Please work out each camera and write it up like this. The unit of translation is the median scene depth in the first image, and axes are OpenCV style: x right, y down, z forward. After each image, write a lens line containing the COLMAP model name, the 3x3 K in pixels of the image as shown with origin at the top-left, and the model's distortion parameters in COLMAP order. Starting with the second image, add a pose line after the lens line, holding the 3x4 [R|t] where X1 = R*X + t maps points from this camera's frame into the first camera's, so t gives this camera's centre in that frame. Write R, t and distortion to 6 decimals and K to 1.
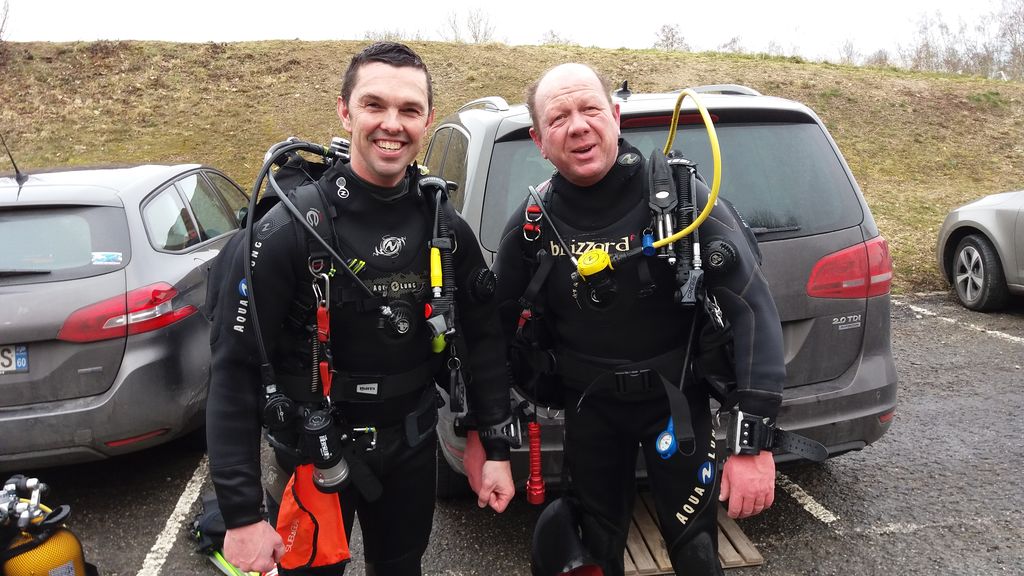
lens RADIAL K [[858.7, 0, 513.8], [0, 858.7, 302.0], [0, 0, 1]] dist [0.007535, -0.017806]
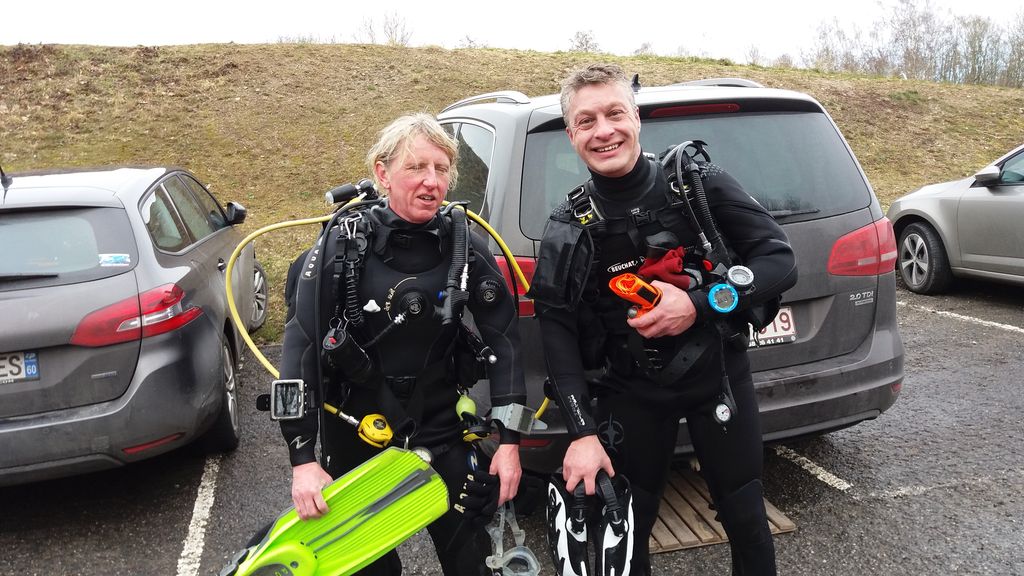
lens RADIAL K [[858.7, 0, 513.8], [0, 858.7, 302.0], [0, 0, 1]] dist [0.007535, -0.017806]
pose [[0.994409, -0.031792, 0.100700, -0.120585], [0.032528, 0.999455, -0.005679, 0.016378], [-0.100464, 0.008923, 0.994901, -0.011428]]
